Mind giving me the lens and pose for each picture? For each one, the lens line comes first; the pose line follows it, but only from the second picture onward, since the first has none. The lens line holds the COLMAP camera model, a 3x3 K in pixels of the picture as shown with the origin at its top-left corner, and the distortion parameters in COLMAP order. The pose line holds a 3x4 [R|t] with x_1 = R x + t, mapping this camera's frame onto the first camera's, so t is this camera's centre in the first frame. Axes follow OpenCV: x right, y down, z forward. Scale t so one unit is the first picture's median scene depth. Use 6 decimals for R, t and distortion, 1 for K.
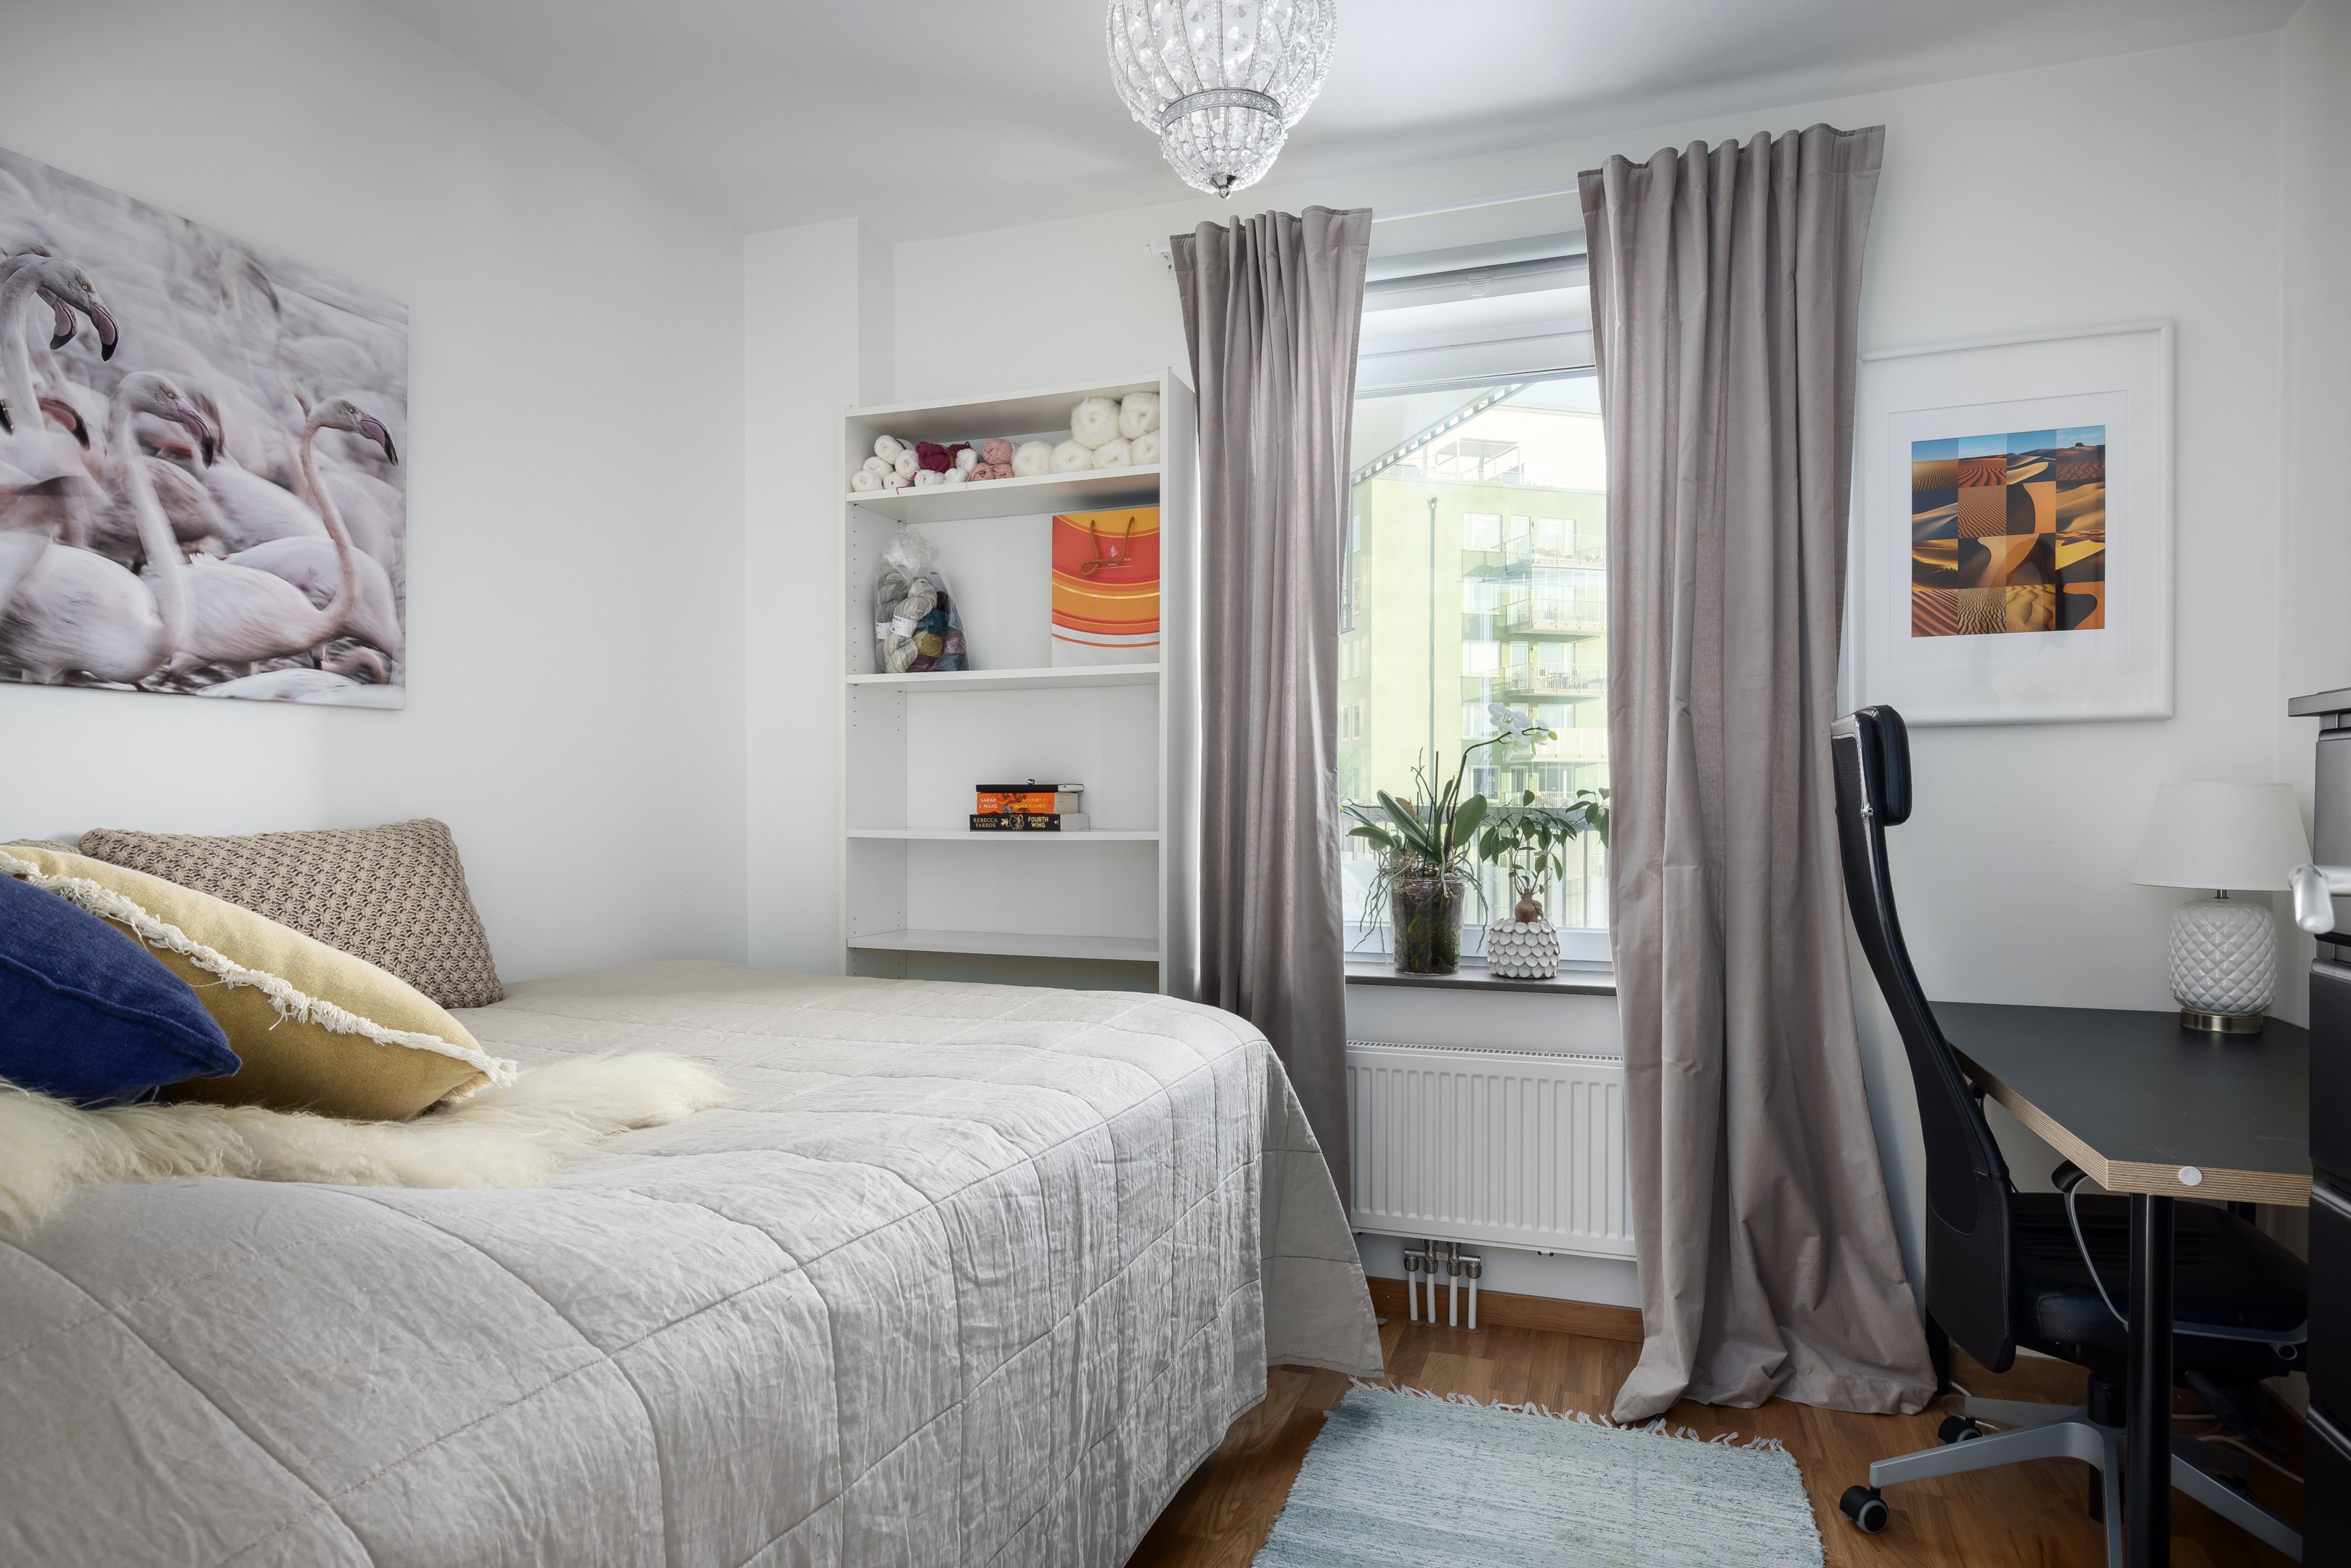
lens RADIAL K [[1328.5, 0, 1176.6], [0, 1328.5, 823.6], [0, 0, 1]] dist [0.002056, -0.000083]
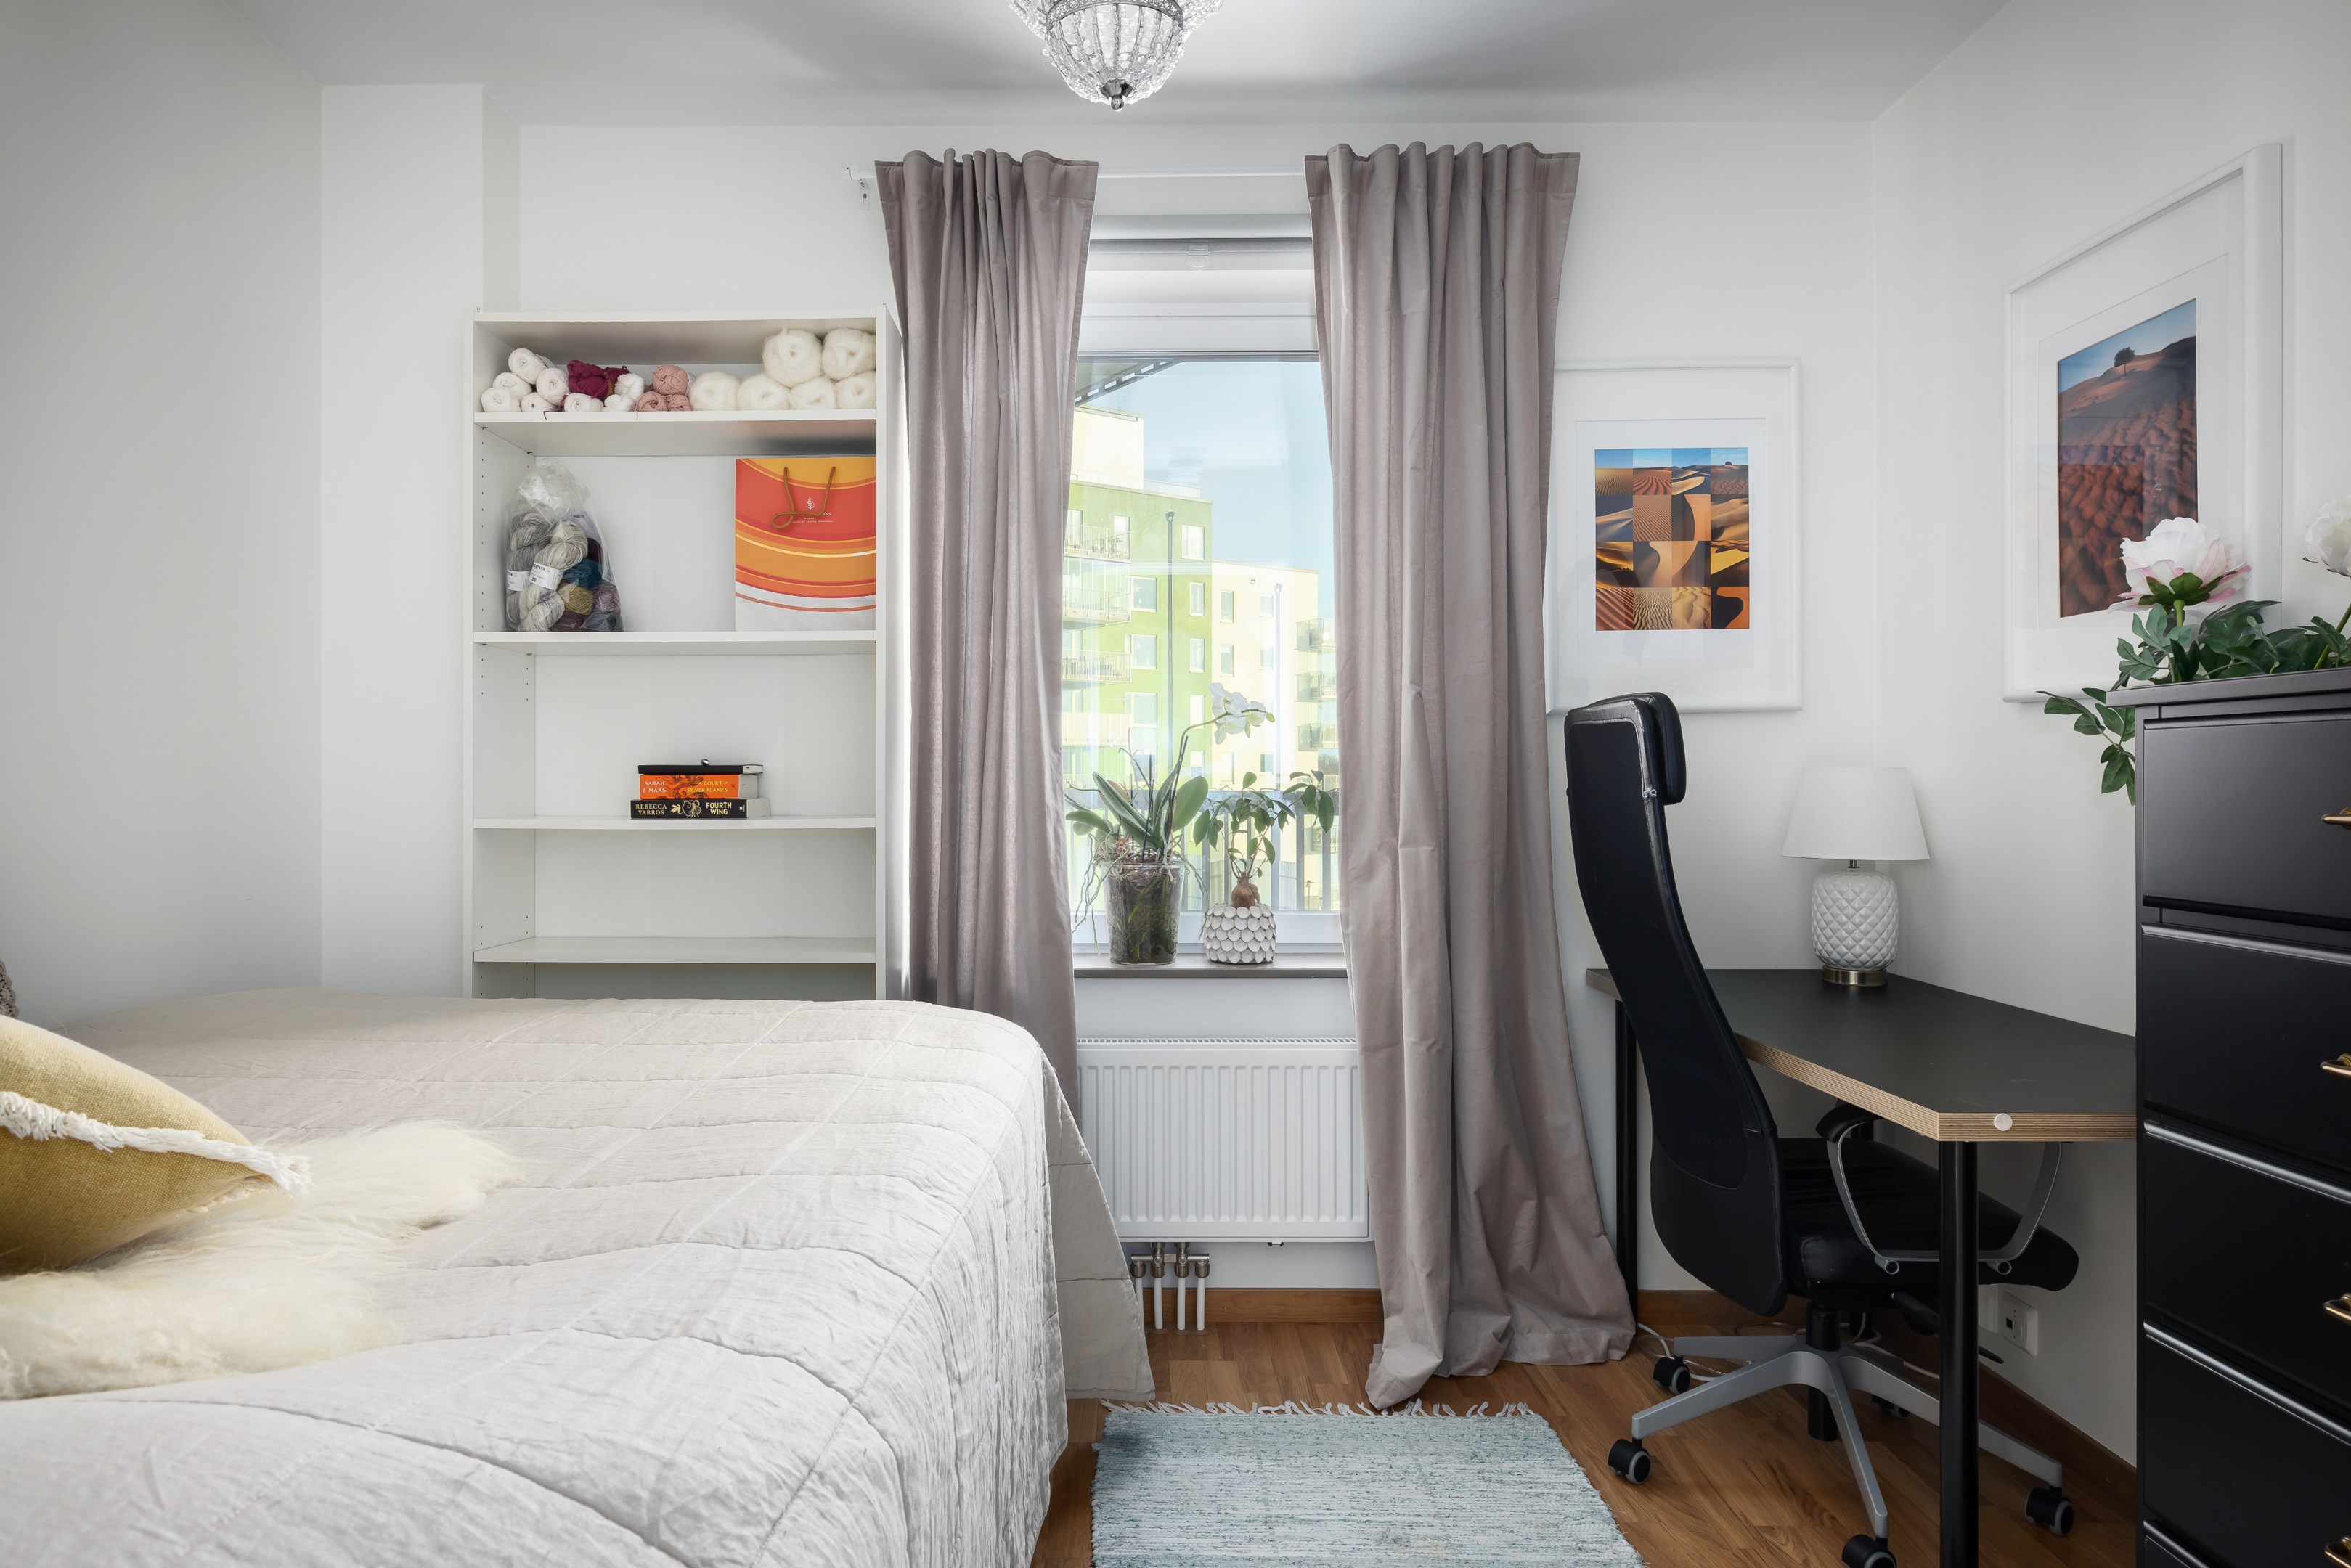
lens RADIAL K [[1357.2, 0, 1175.5], [0, 1357.2, 784.0], [0, 0, 1]] dist [0.002142, 0.000031]
pose [[0.947577, -0.001465, 0.319525, -0.118472], [0.006851, 0.999853, -0.015735, -0.001180], [-0.319455, 0.017099, 0.947447, 0.069974]]
